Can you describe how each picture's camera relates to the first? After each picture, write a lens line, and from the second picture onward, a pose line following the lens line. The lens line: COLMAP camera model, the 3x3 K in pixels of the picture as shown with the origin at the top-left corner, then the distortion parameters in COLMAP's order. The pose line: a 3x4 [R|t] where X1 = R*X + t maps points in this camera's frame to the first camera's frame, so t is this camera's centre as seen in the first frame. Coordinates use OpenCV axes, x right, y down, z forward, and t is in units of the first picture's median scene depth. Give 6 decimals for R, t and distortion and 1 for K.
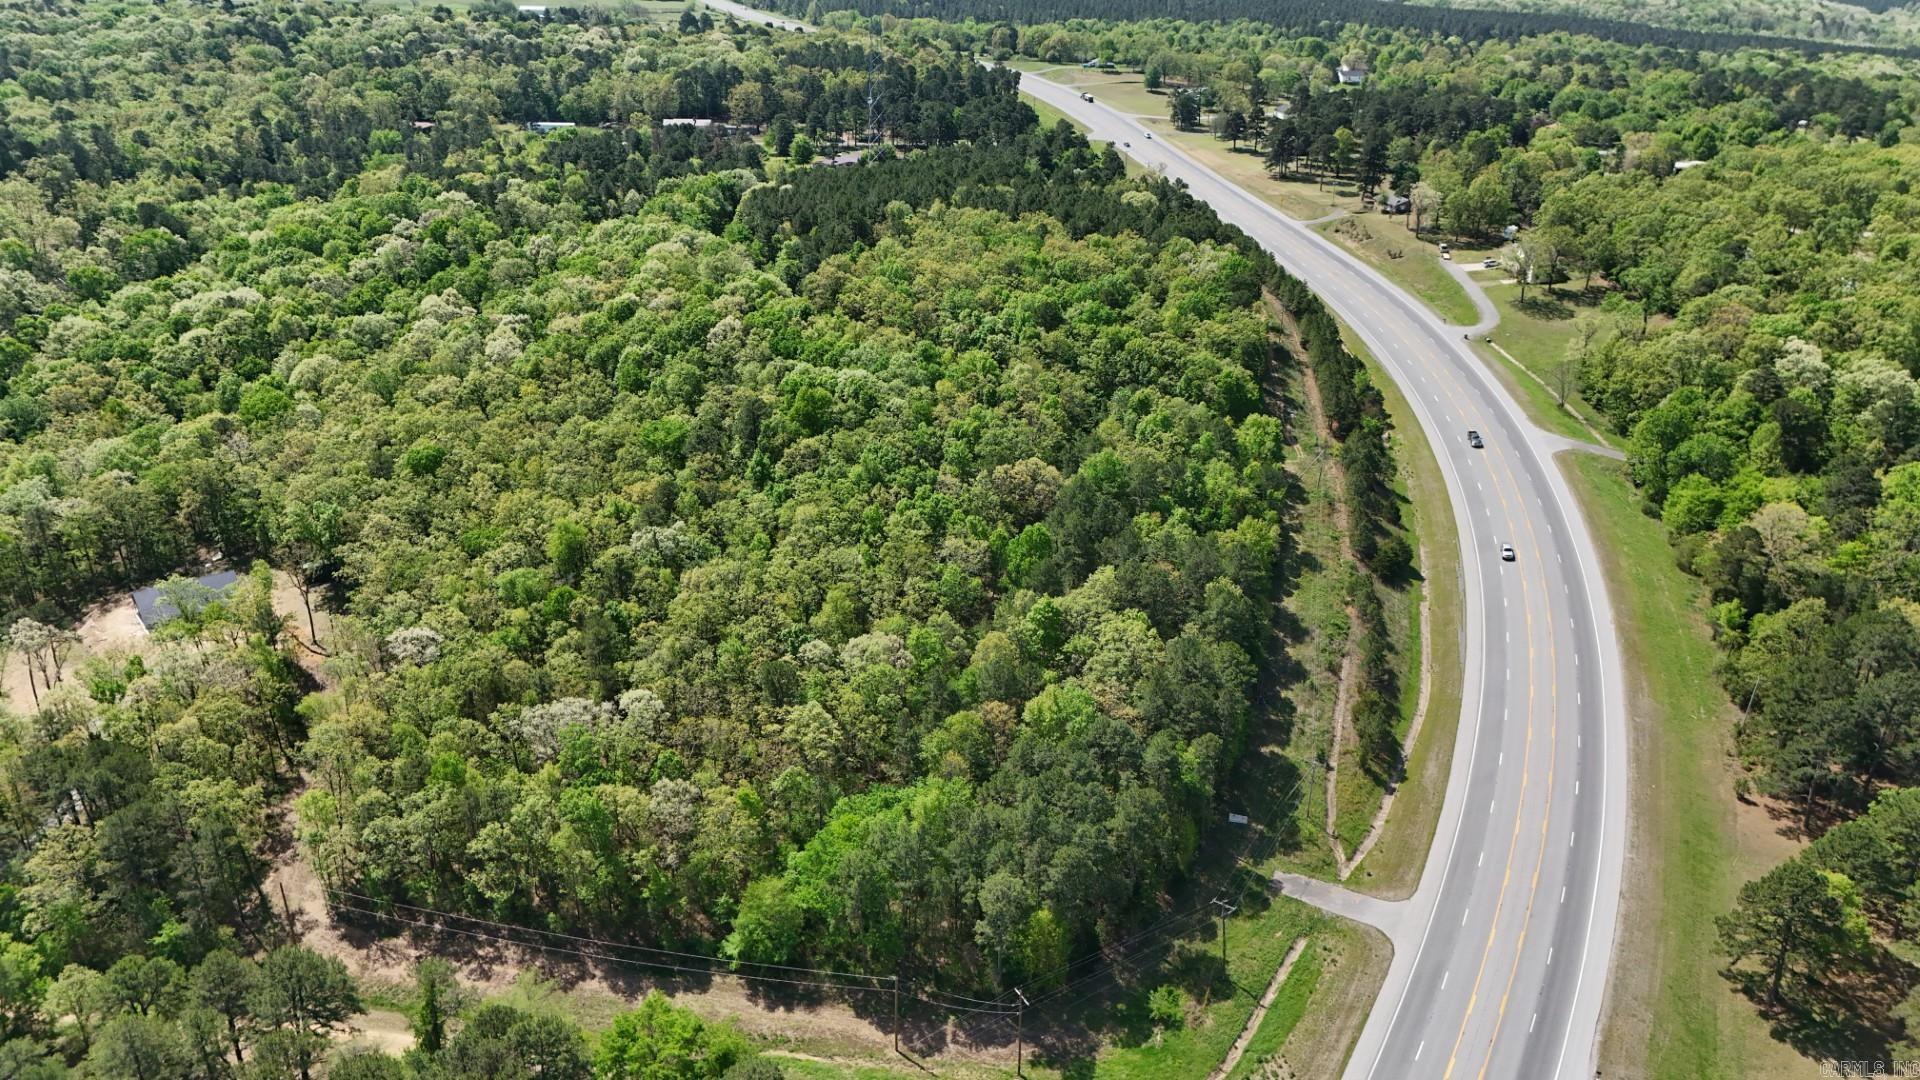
lens RADIAL K [[1329.3, 0, 880.8], [0, 1329.3, 542.0], [0, 0, 1]] dist [0.075608, -0.198699]
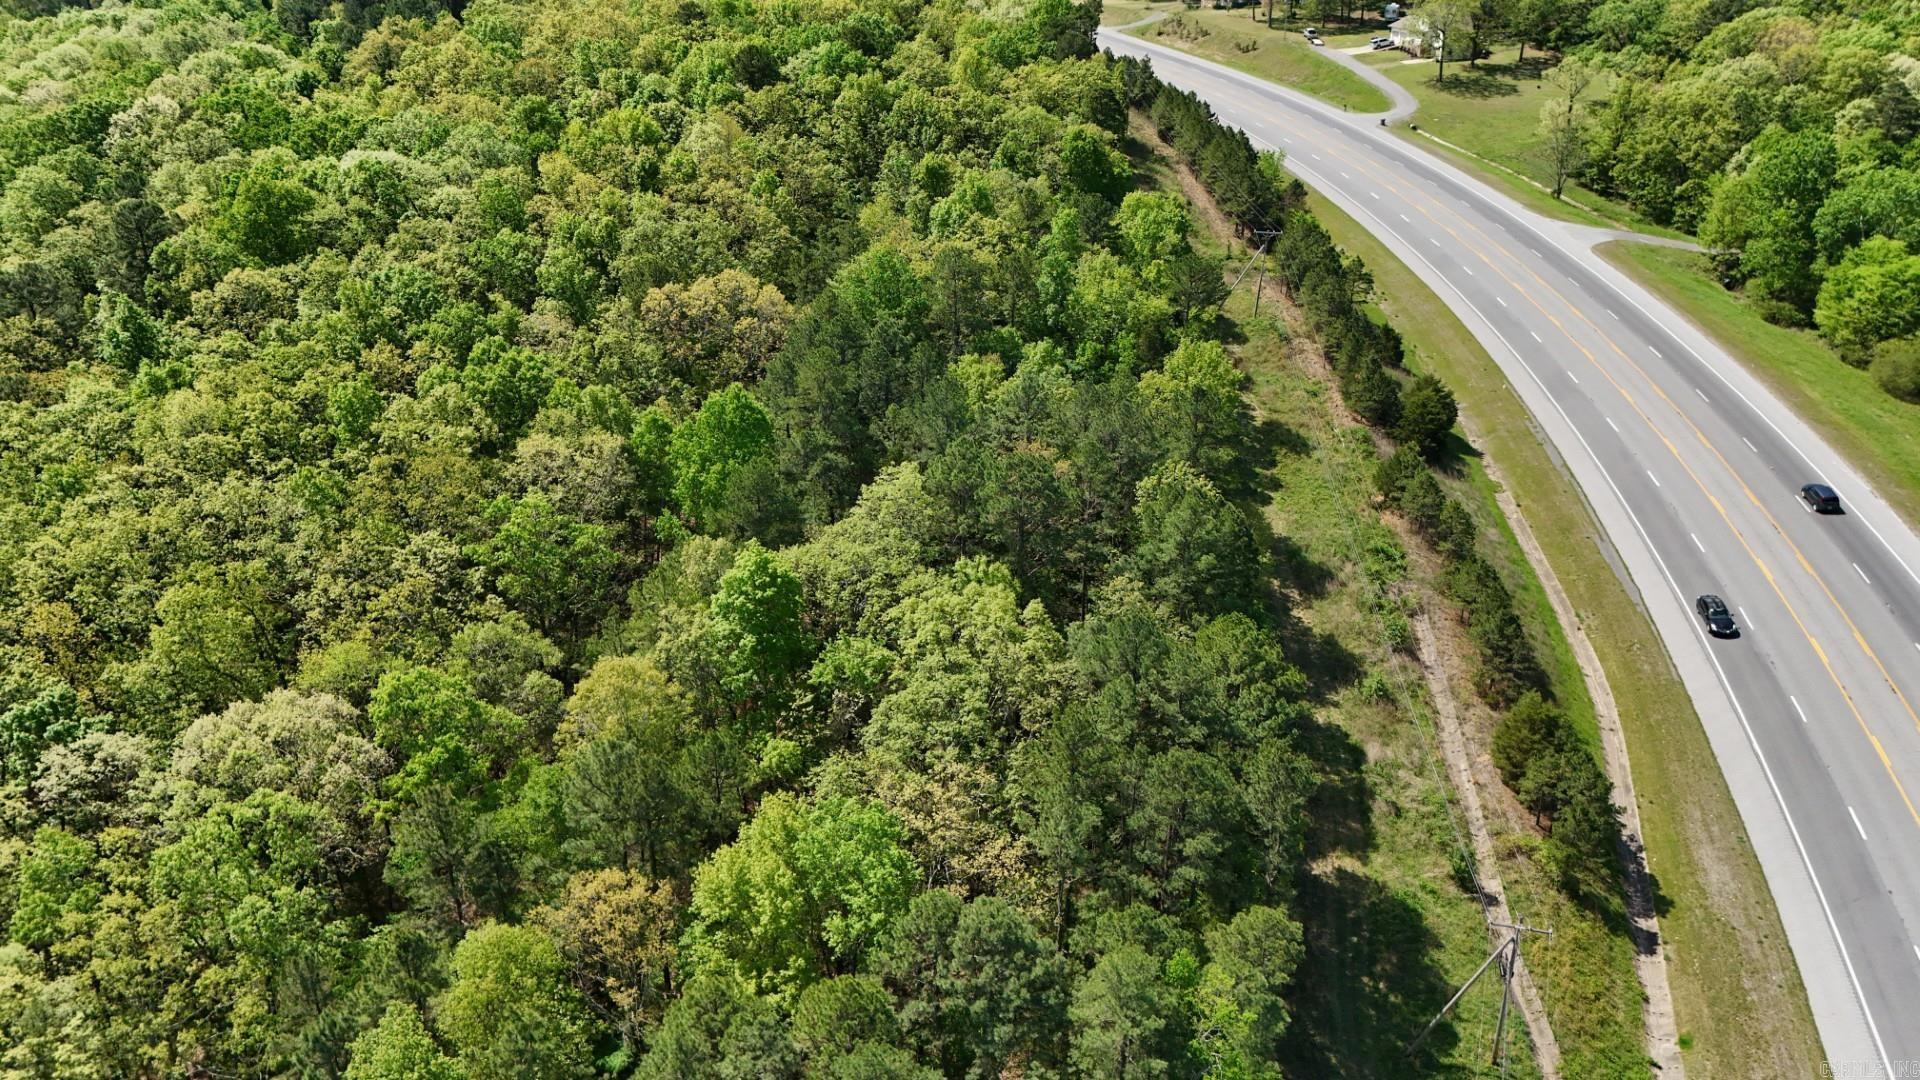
lens RADIAL K [[1384.2, 0, 968.0], [0, 1384.2, 596.6], [0, 0, 1]] dist [0.080771, -0.058183]
pose [[0.971795, -0.102796, 0.212243, 0.084727], [0.090484, 0.993644, 0.066959, 0.029574], [-0.217777, -0.045866, 0.974920, 0.515771]]
